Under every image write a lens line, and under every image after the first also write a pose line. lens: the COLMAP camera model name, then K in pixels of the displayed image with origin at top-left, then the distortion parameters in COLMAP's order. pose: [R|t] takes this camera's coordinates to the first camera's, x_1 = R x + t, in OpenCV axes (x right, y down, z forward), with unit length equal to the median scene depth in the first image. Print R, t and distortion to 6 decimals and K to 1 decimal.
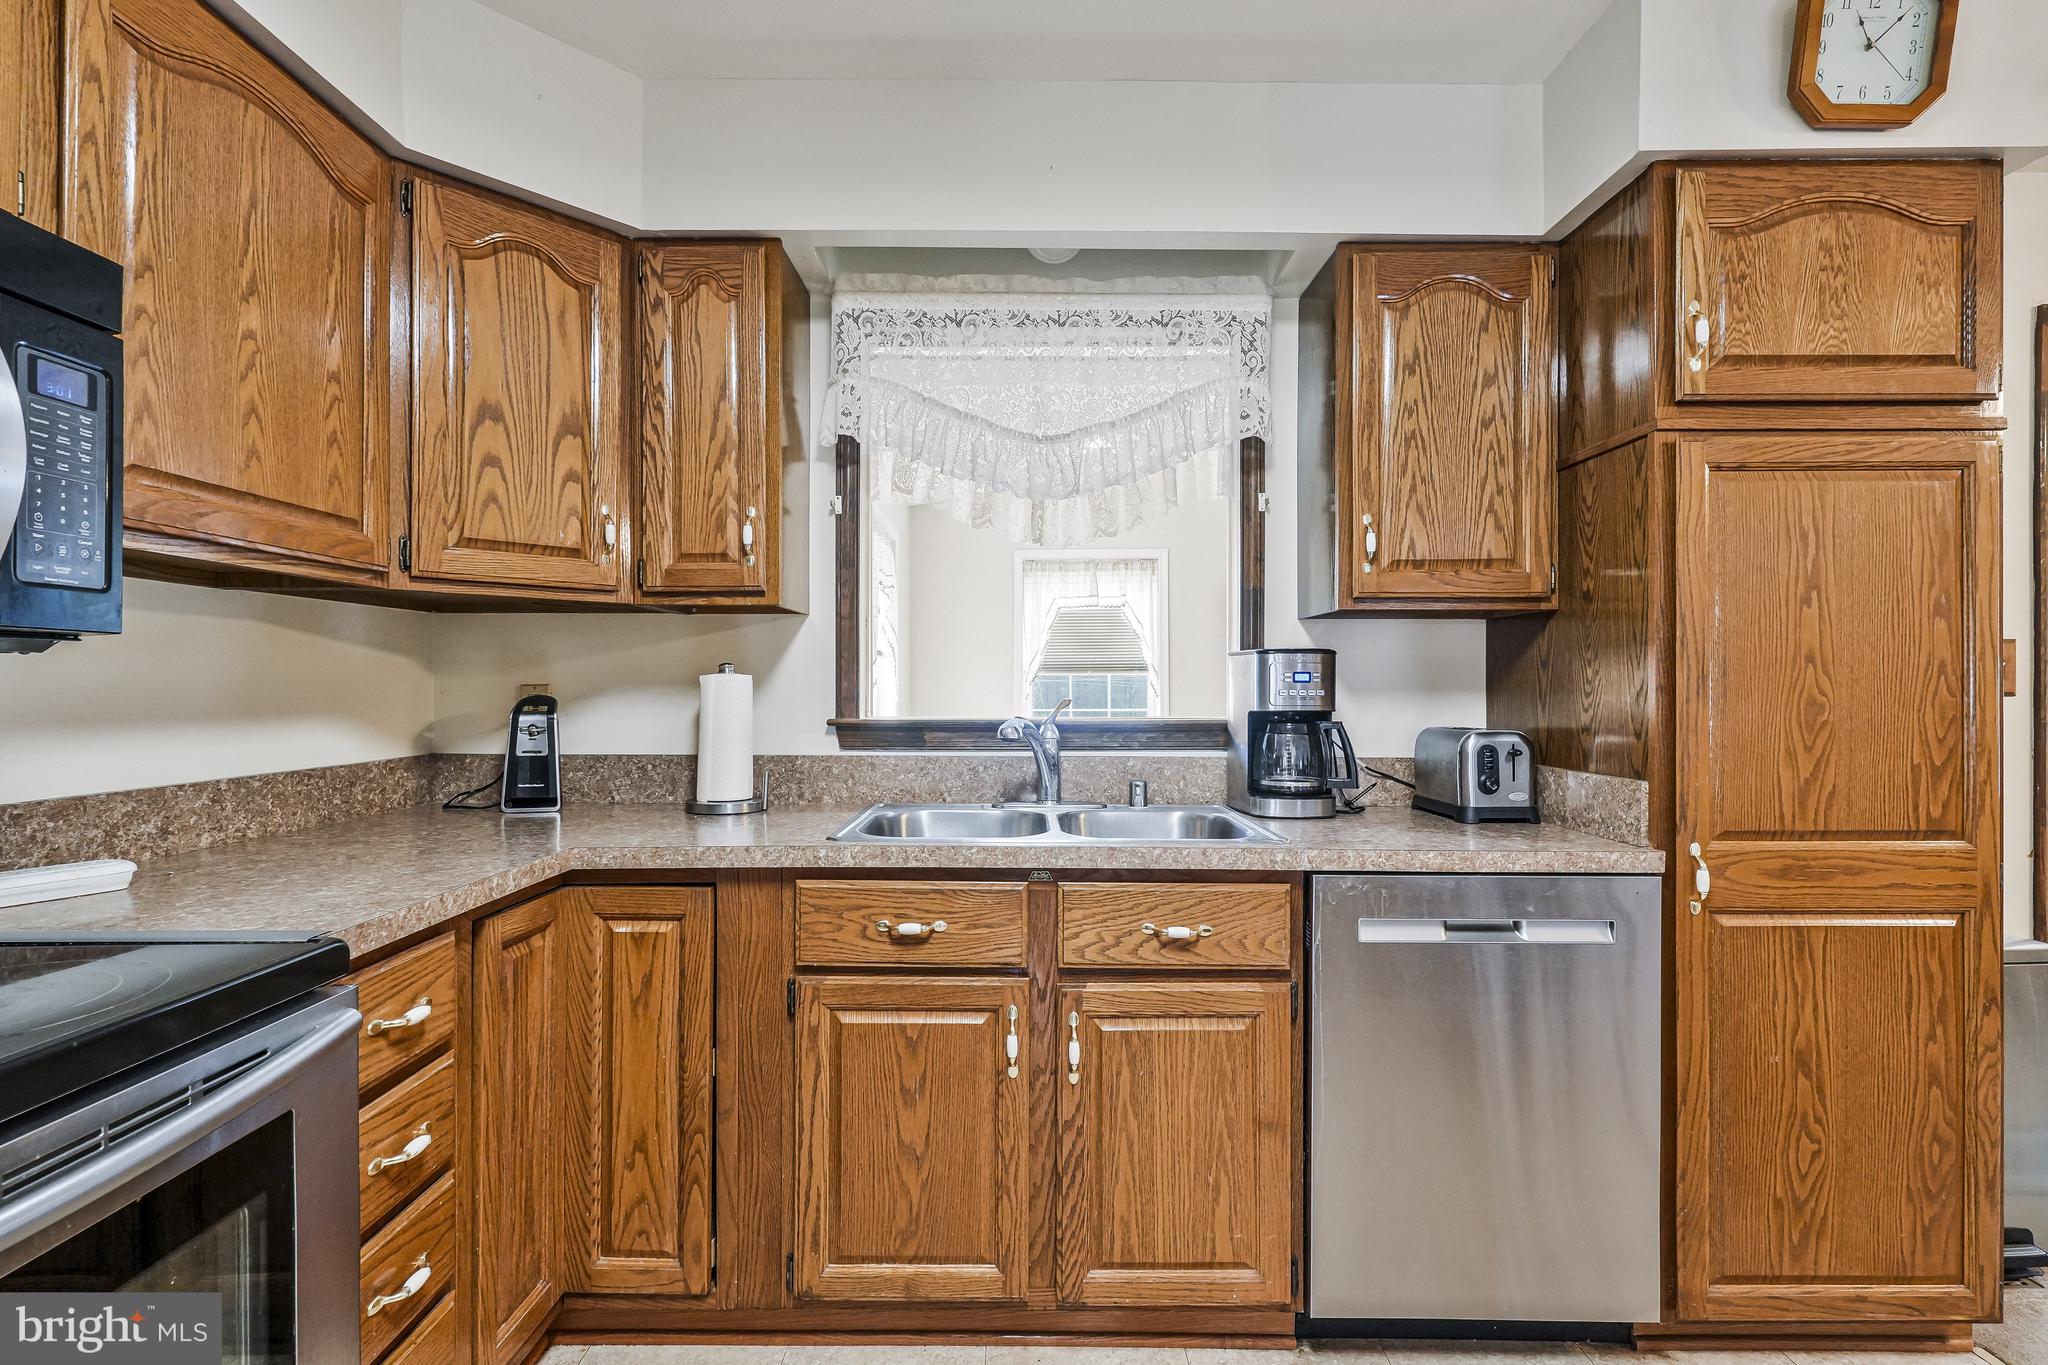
lens RADIAL K [[948.8, 0, 1017.0], [0, 948.8, 683.8], [0, 0, 1]] dist [-0.000477, -0.000502]
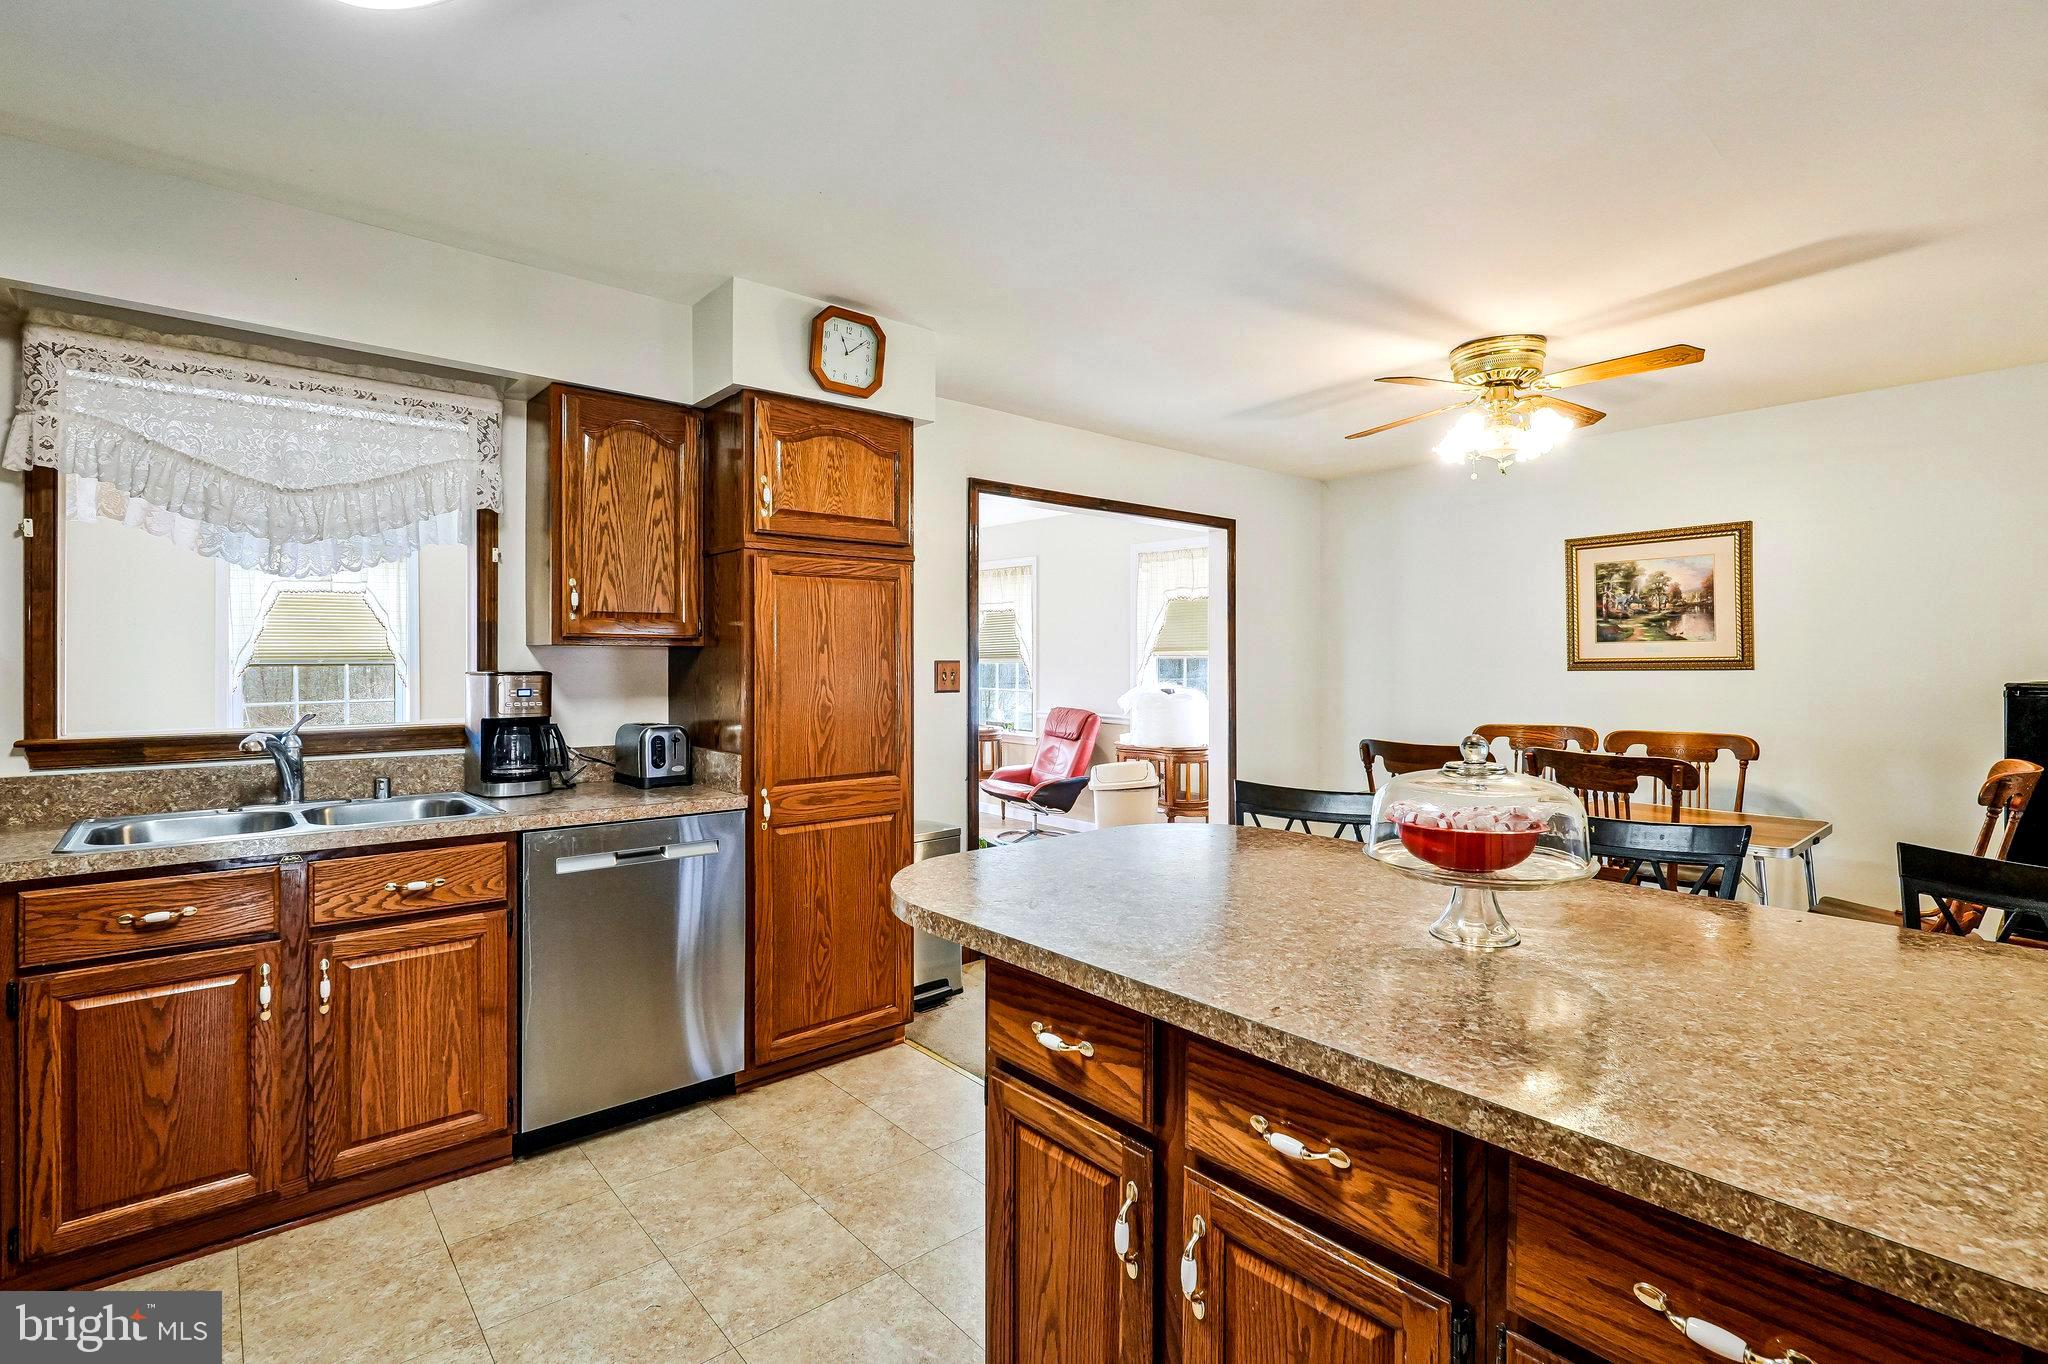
lens RADIAL K [[948.8, 0, 1010.7], [0, 948.8, 664.9], [0, 0, 1]] dist [-0.000477, -0.000502]
pose [[0.757592, -0.002705, 0.652722, -0.074868], [-0.002574, 0.999971, 0.007131, -0.071770], [-0.652723, -0.007082, 0.757564, -0.603574]]
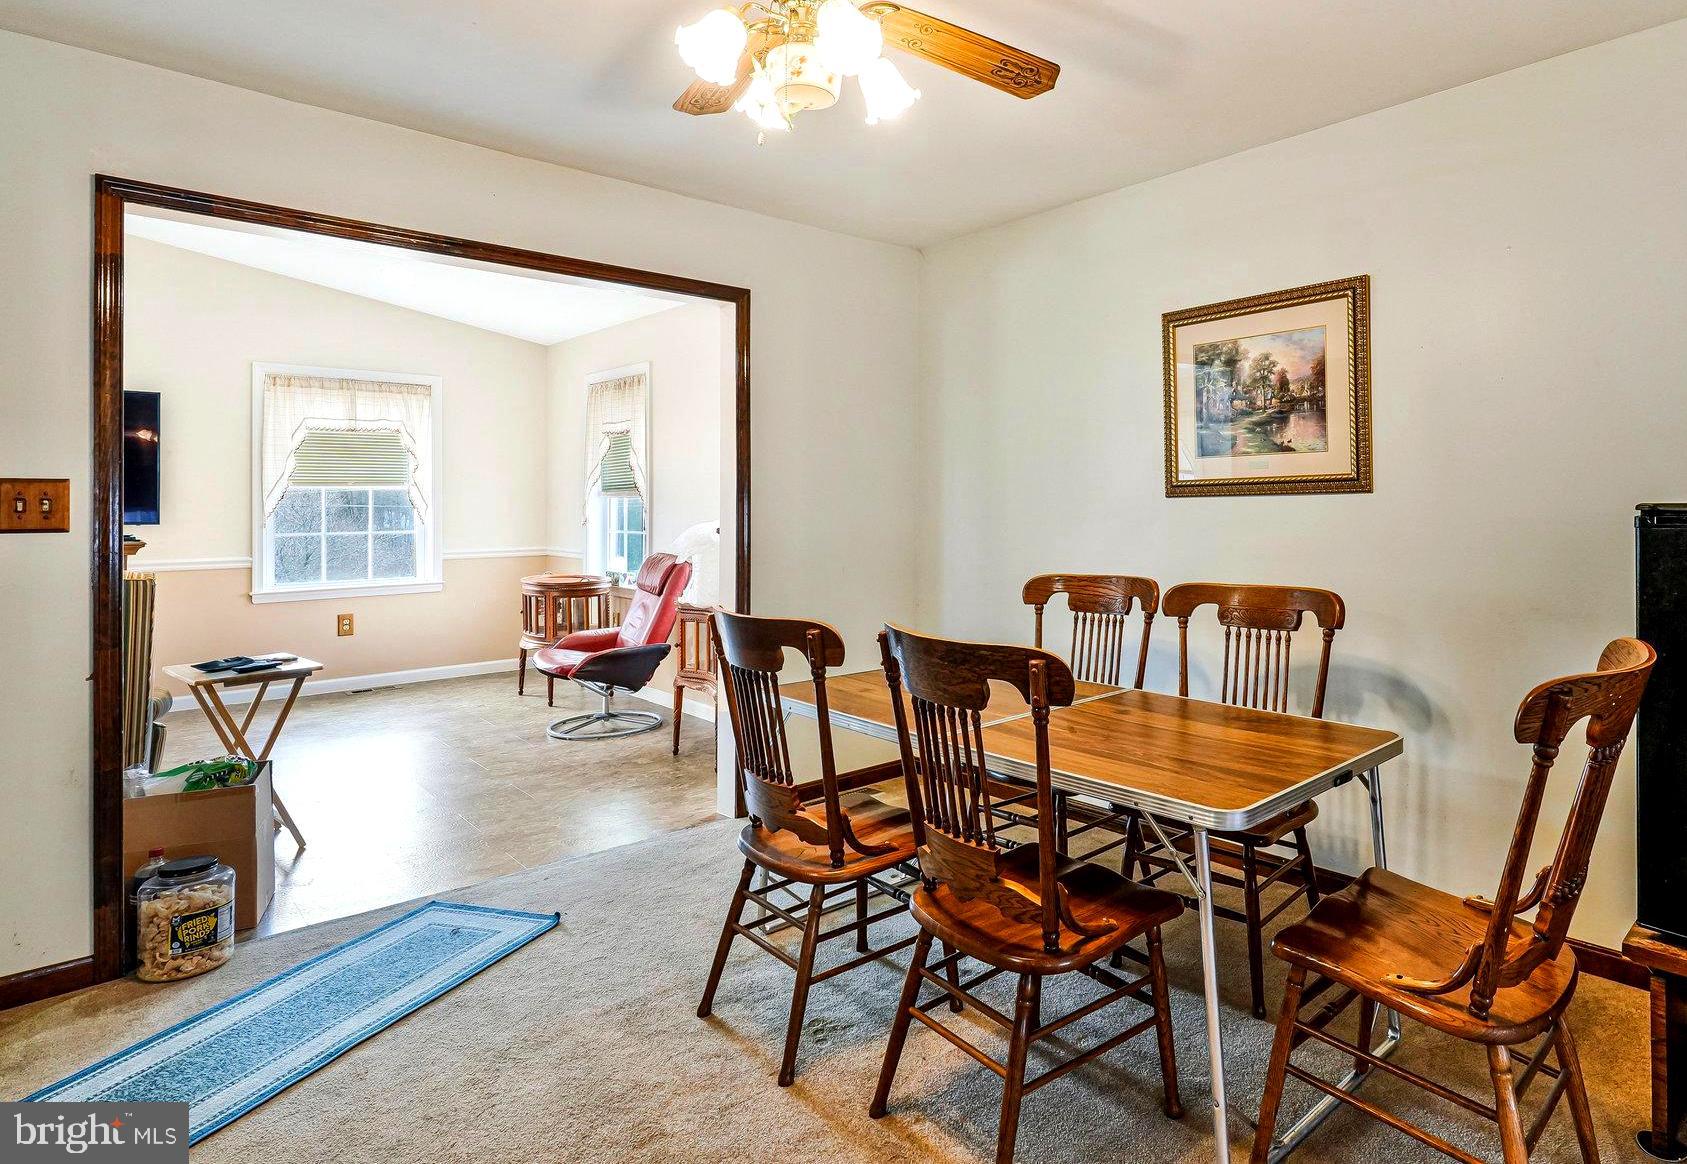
lens RADIAL K [[955.9, 0, 1006.8], [0, 955.9, 495.8], [0, 0, 1]] dist [-0.004754, -0.001957]
pose [[0.697550, 0.002916, 0.716531, 1.411365], [0.000918, 0.999987, -0.004963, -0.030118], [-0.716536, 0.004120, 0.697538, -0.722715]]
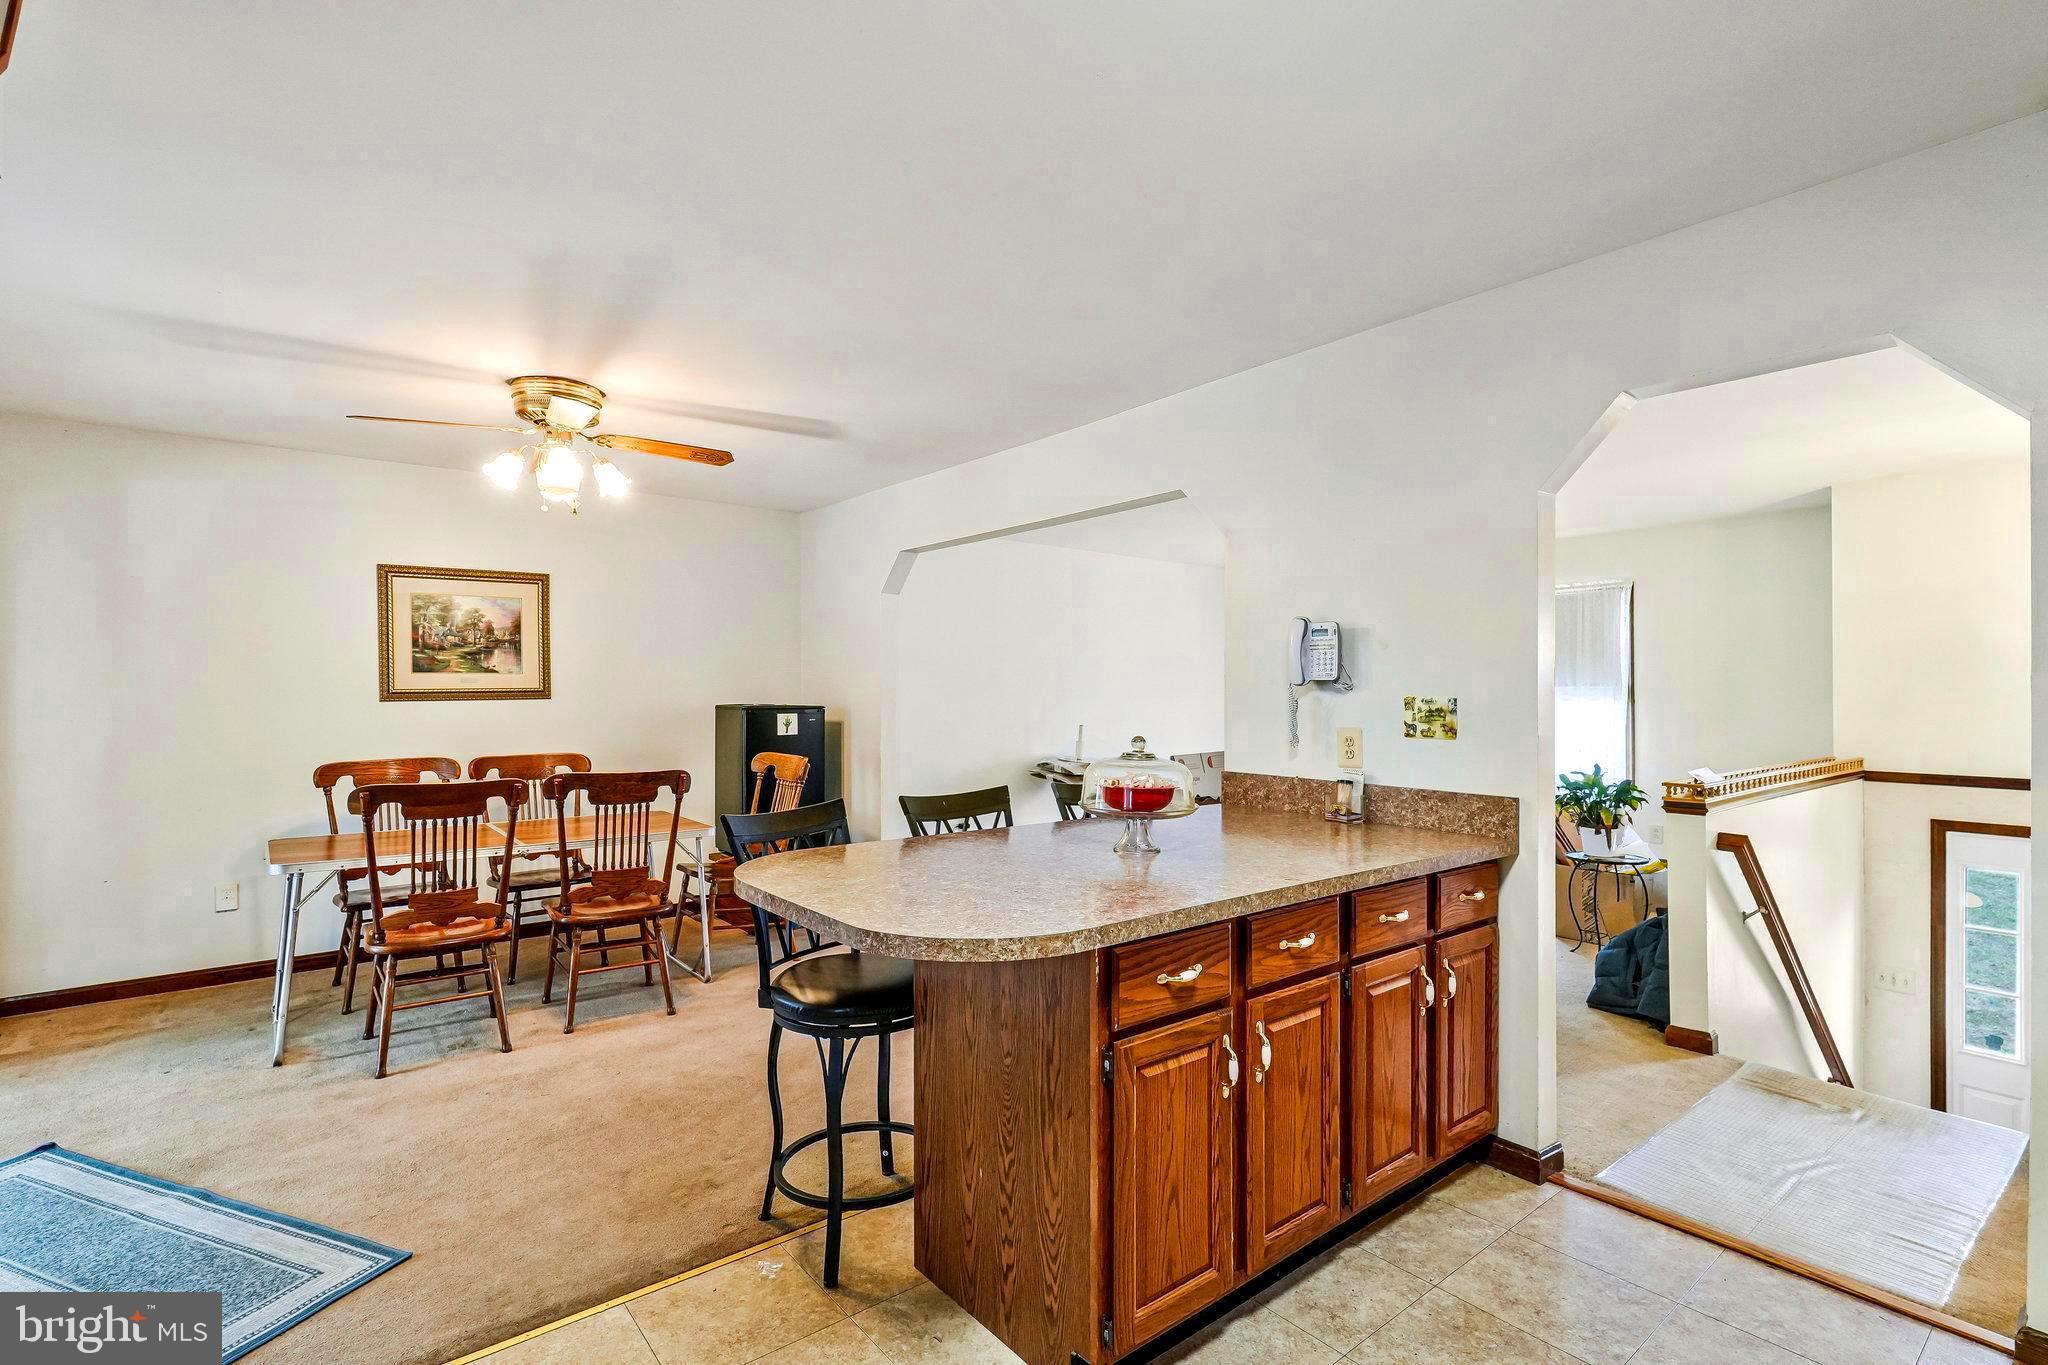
lens RADIAL K [[948.8, 0, 1032.2], [0, 948.8, 687.9], [0, 0, 1]] dist [-0.000477, -0.000502]
pose [[-0.629275, 0.001556, 0.777181, -0.256093], [-0.005123, 0.999968, -0.006150, -0.069764], [-0.777166, -0.007852, -0.629247, 0.777482]]
